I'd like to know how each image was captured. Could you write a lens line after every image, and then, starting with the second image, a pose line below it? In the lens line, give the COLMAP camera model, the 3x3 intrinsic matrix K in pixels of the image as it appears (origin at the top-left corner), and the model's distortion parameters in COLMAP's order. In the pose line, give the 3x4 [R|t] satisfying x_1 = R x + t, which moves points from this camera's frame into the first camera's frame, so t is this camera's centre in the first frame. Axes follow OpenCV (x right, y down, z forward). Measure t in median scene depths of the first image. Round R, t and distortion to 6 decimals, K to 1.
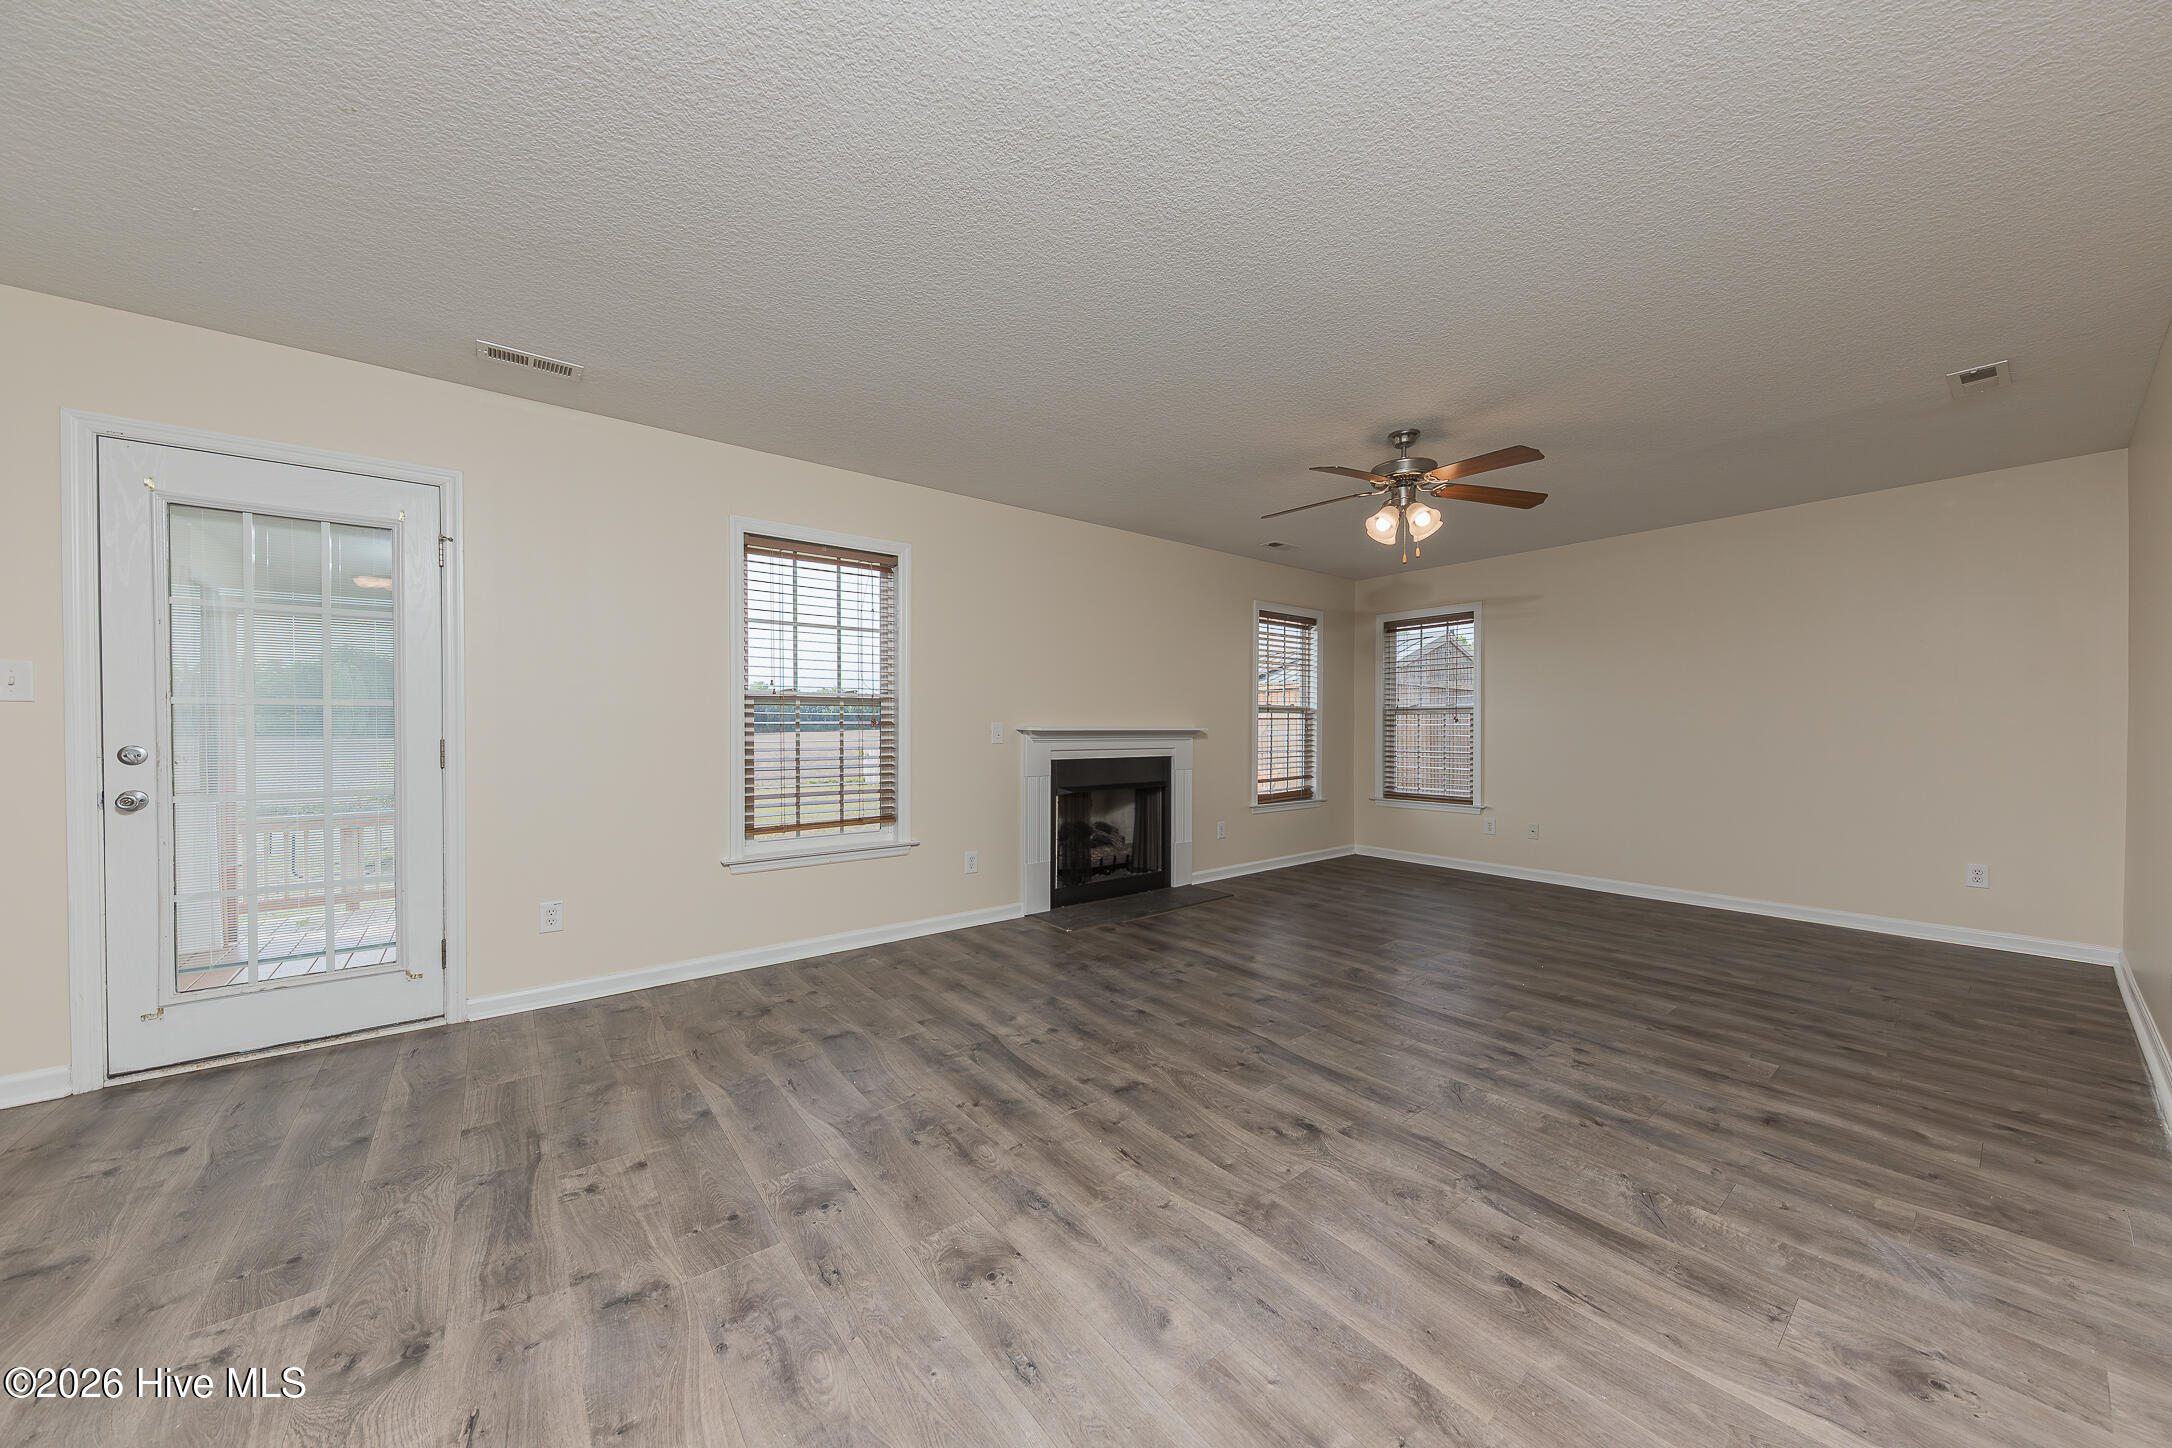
lens RADIAL K [[744.6, 0, 1093.1], [0, 744.6, 731.6], [0, 0, 1]] dist [0.012876, -0.005388]
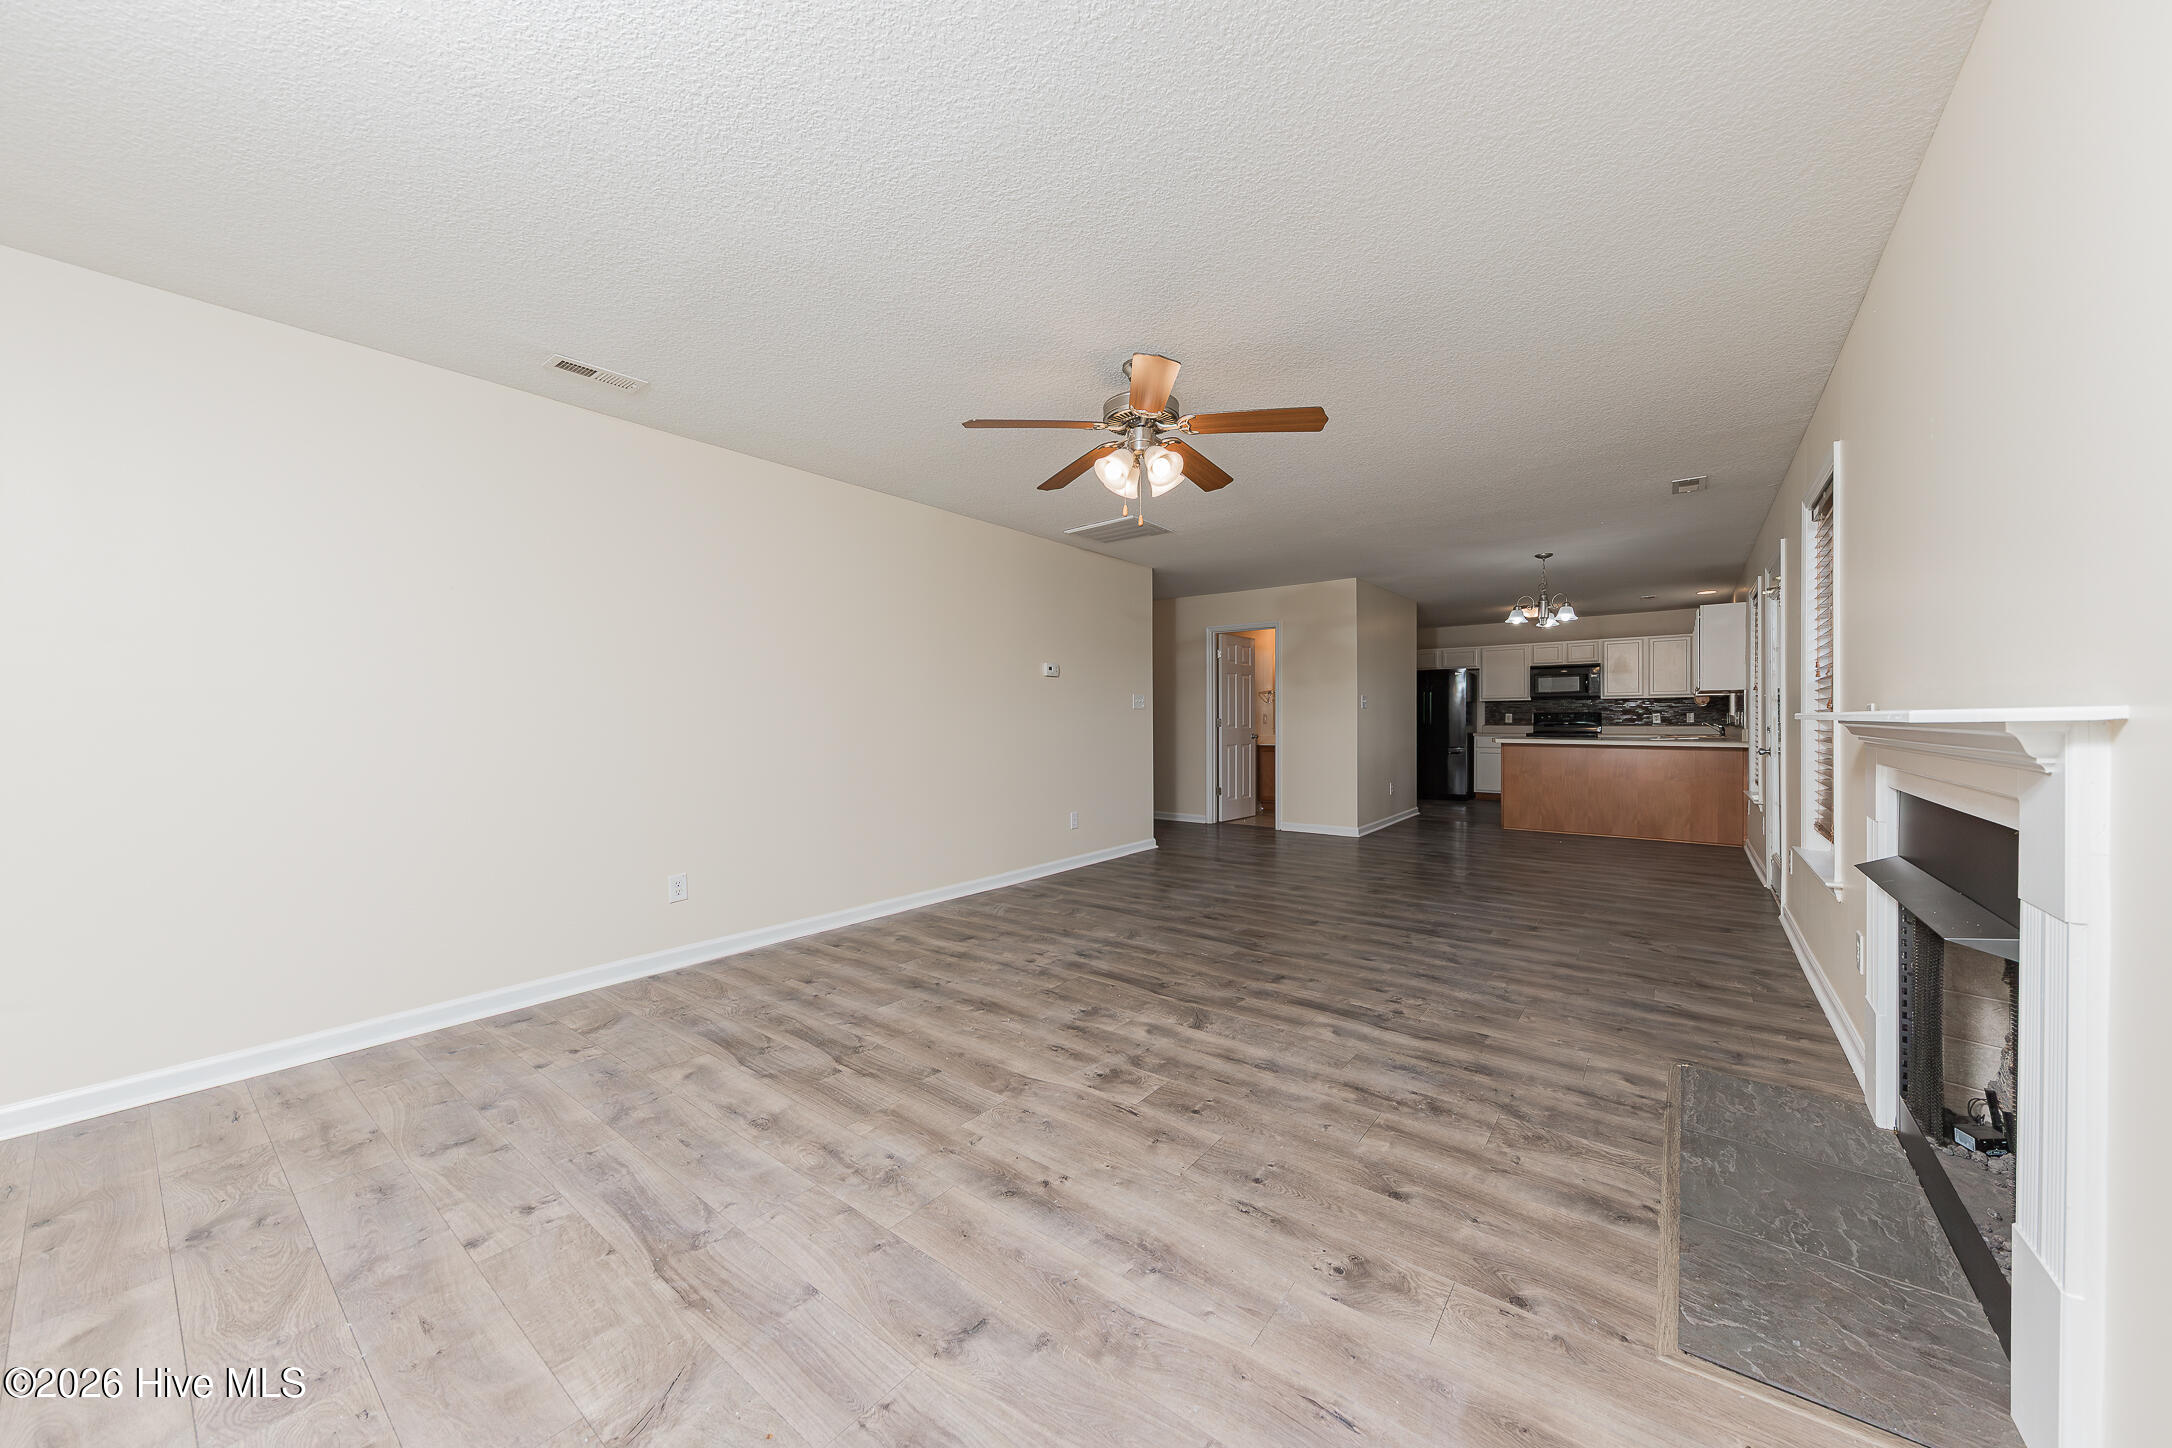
lens RADIAL K [[754.6, 0, 1094.2], [0, 754.6, 717.7], [0, 0, 1]] dist [0.011241, -0.006233]
pose [[-0.970271, 0.005700, -0.241956, 0.806541], [0.006195, 0.999980, -0.001287, 0.000392], [0.241943, -0.002748, -0.970286, 2.171776]]
